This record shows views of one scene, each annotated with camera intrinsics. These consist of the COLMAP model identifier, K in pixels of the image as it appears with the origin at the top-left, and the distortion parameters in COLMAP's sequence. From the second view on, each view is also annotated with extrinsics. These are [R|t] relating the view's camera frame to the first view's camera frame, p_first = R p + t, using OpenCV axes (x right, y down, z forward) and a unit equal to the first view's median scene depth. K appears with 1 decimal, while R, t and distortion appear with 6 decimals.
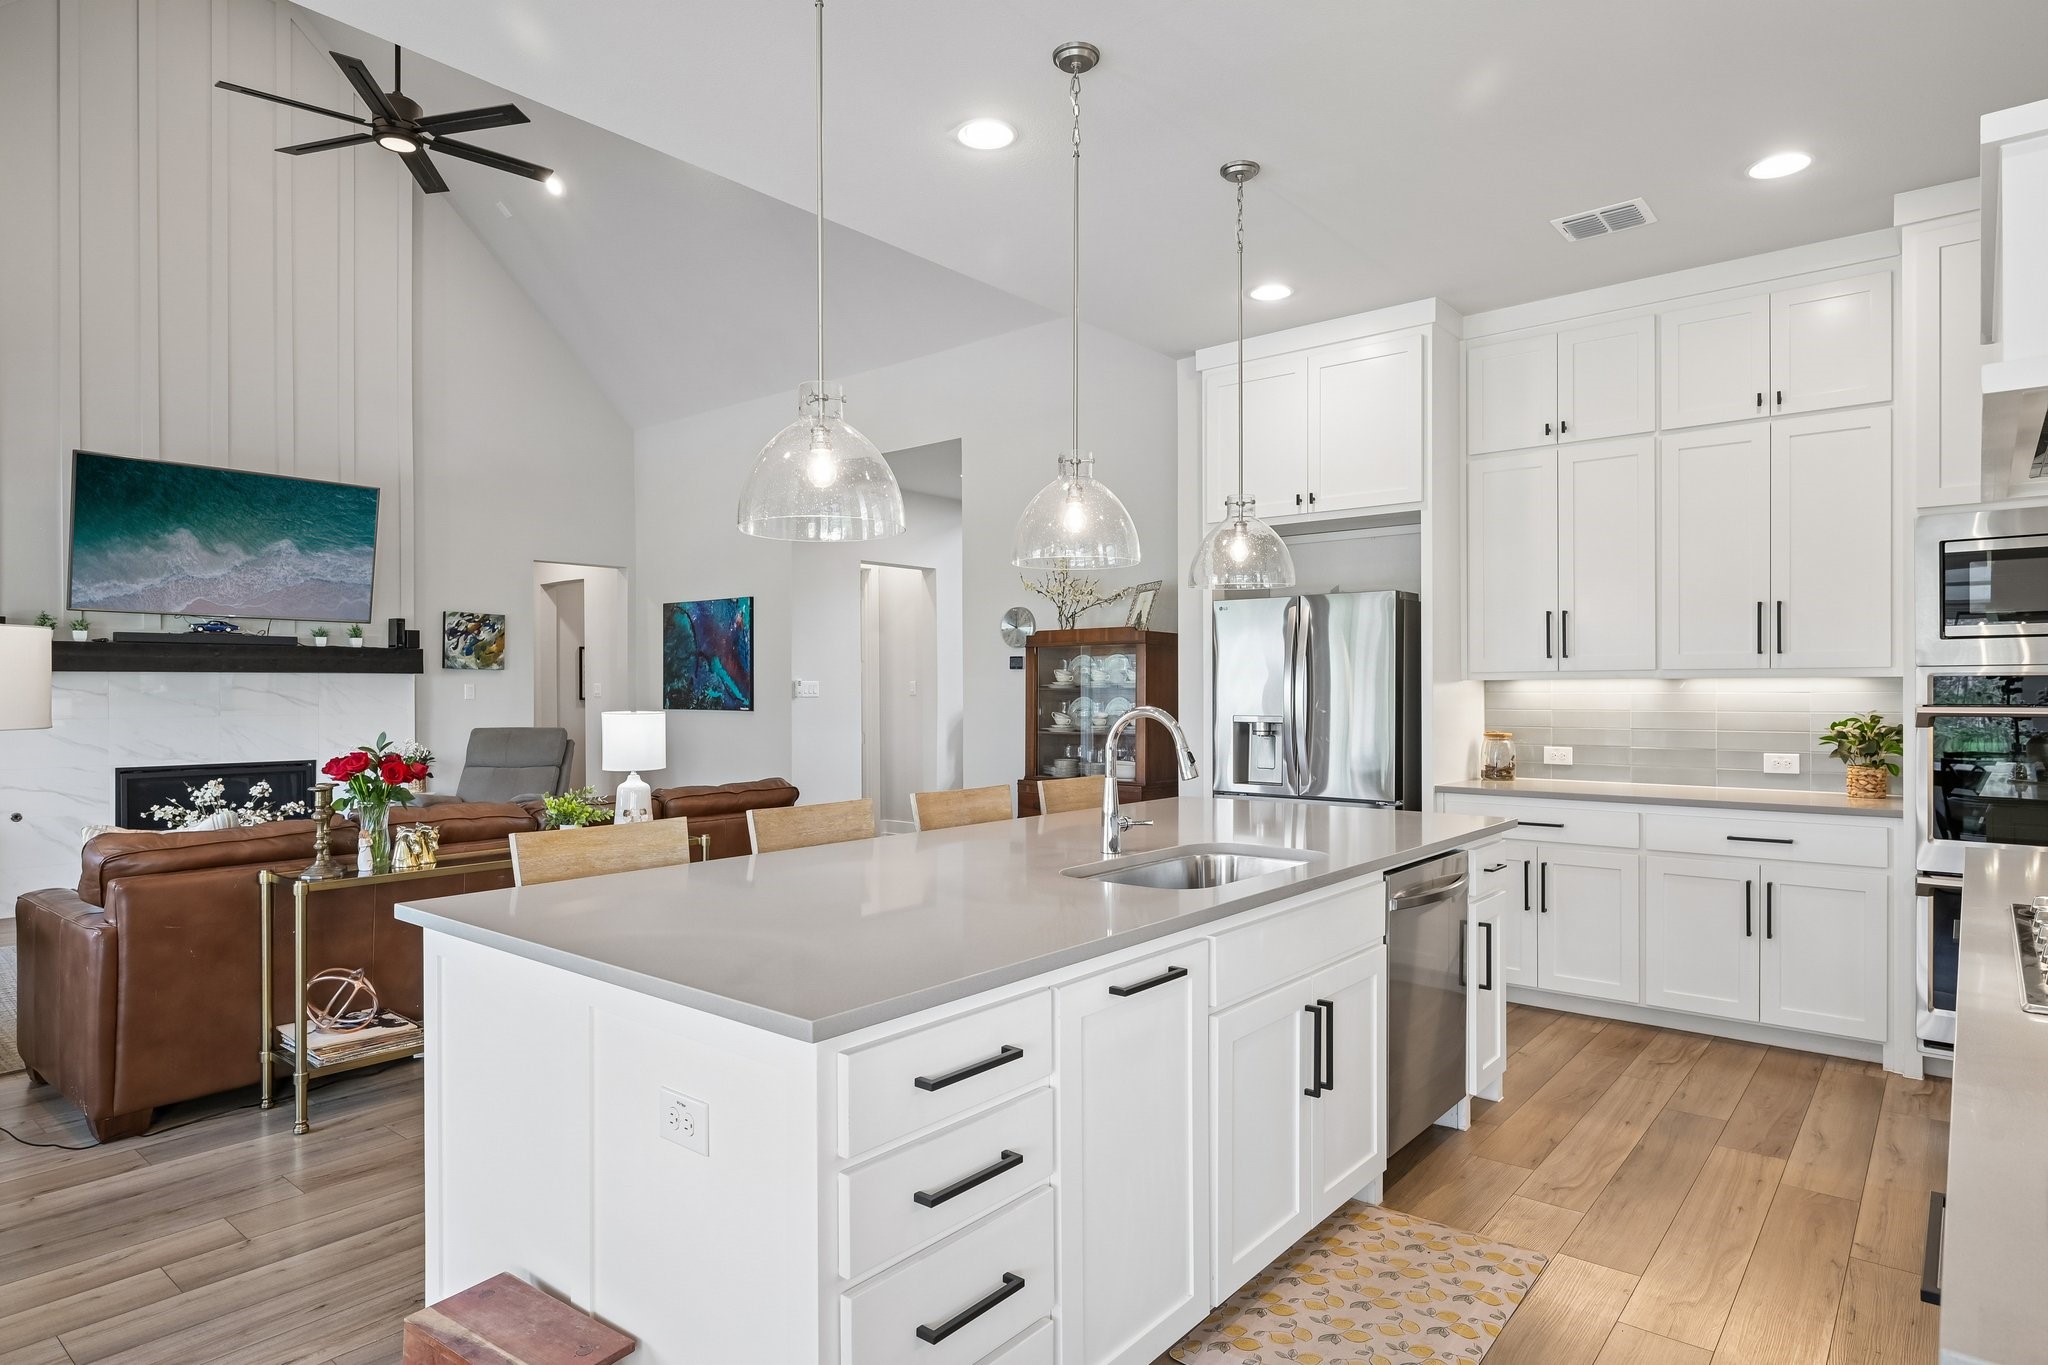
lens RADIAL K [[1124.0, 0, 962.4], [0, 1124.0, 687.3], [0, 0, 1]] dist [-0.001715, 0.001071]
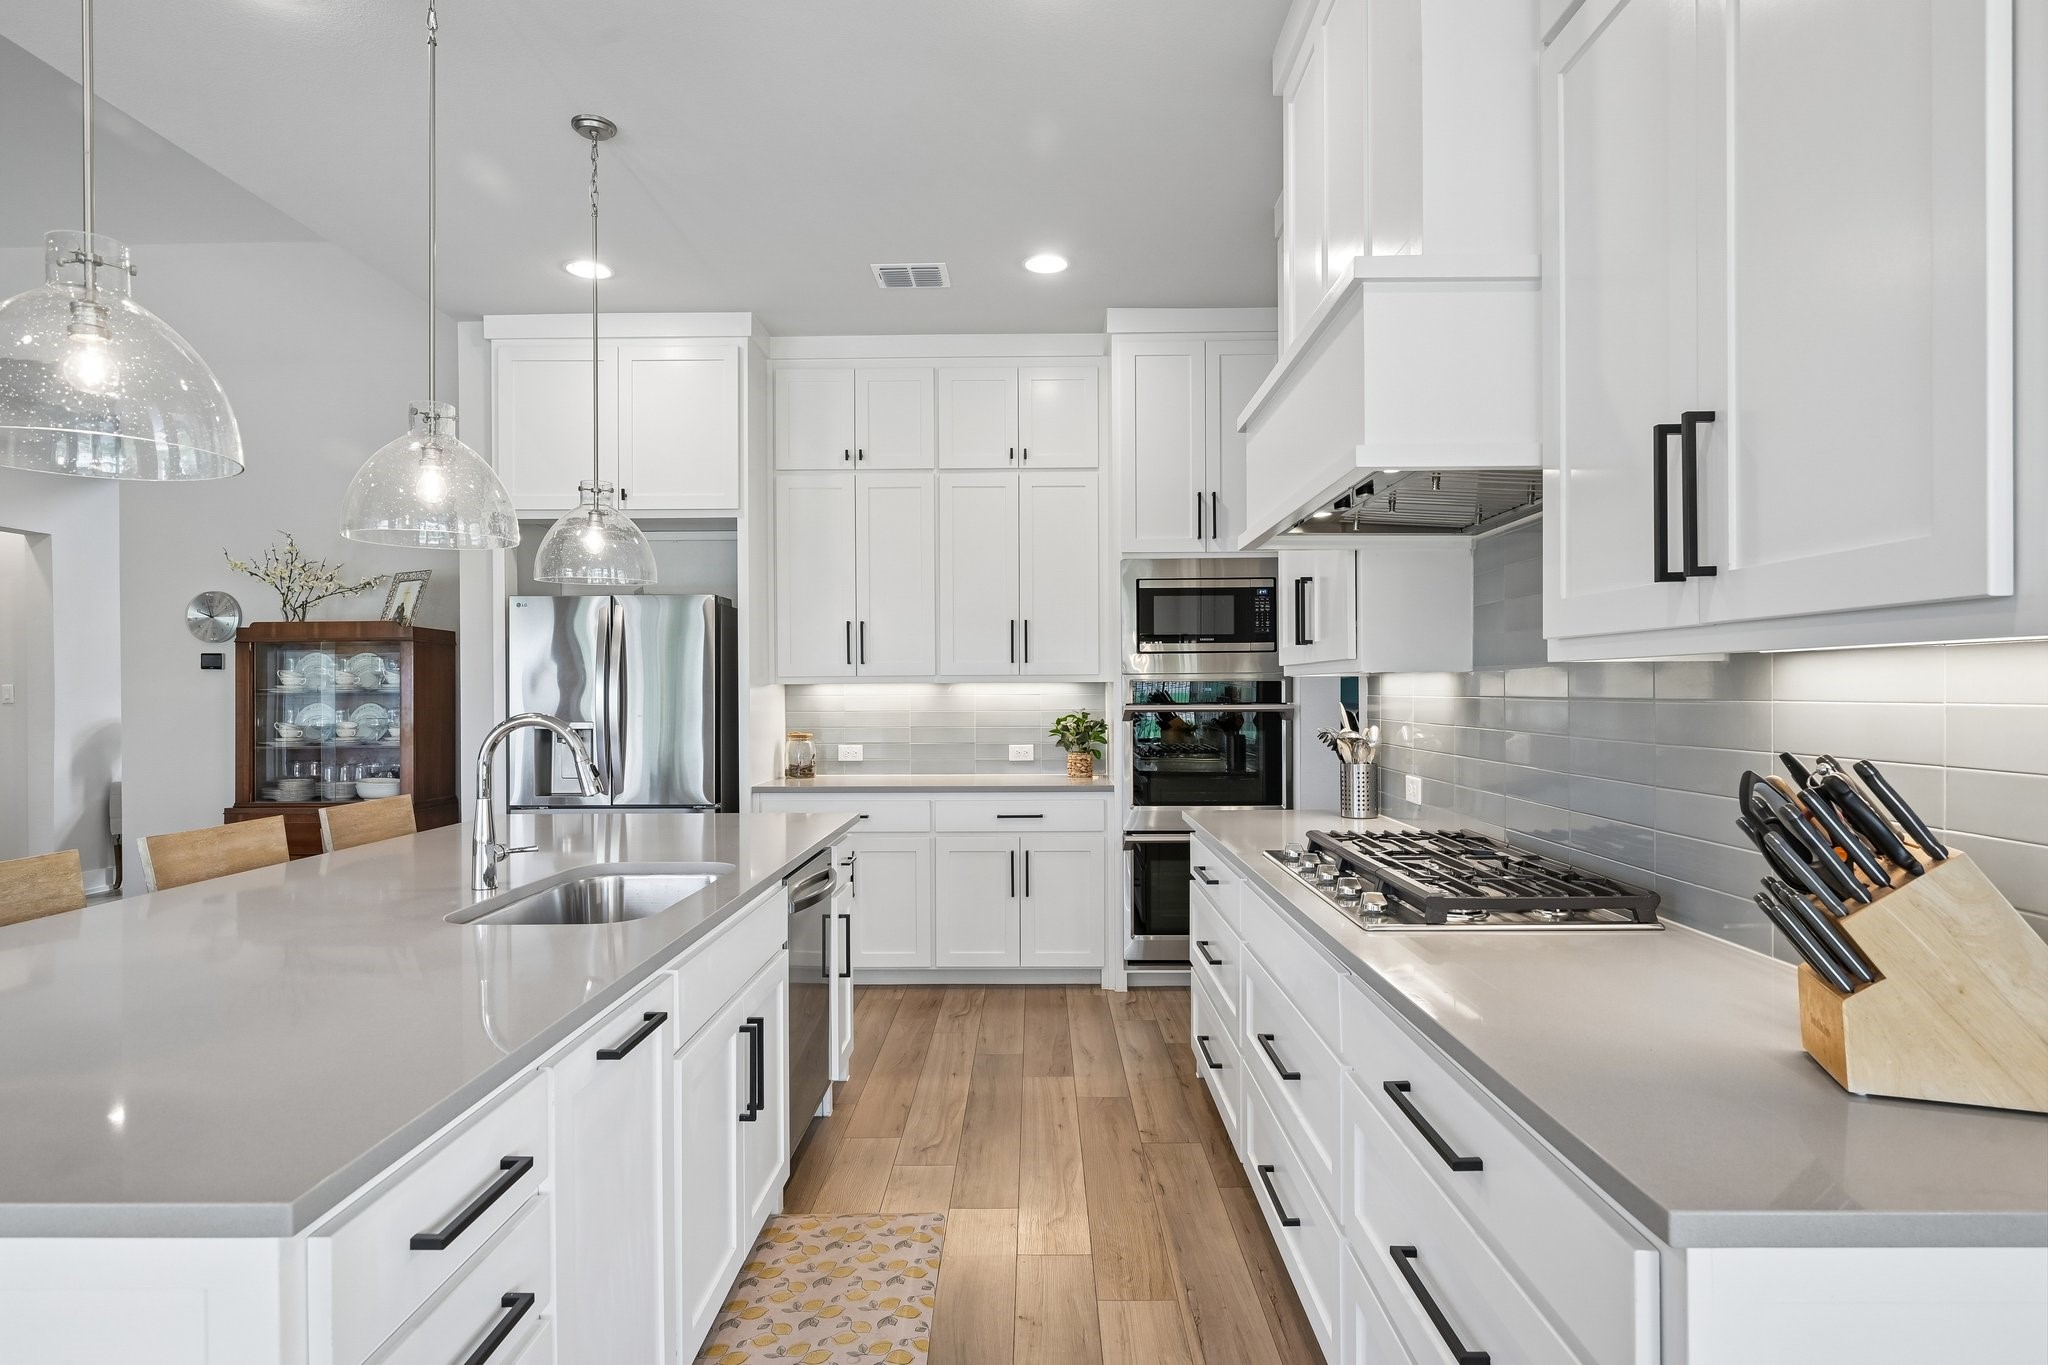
lens RADIAL K [[1124.0, 0, 1017.6], [0, 1124.0, 689.3], [0, 0, 1]] dist [-0.001715, 0.001071]
pose [[0.766243, -0.000703, 0.642551, -0.077686], [0.002014, 0.999997, -0.001308, 0.000300], [-0.642548, 0.002297, 0.766242, 0.077705]]
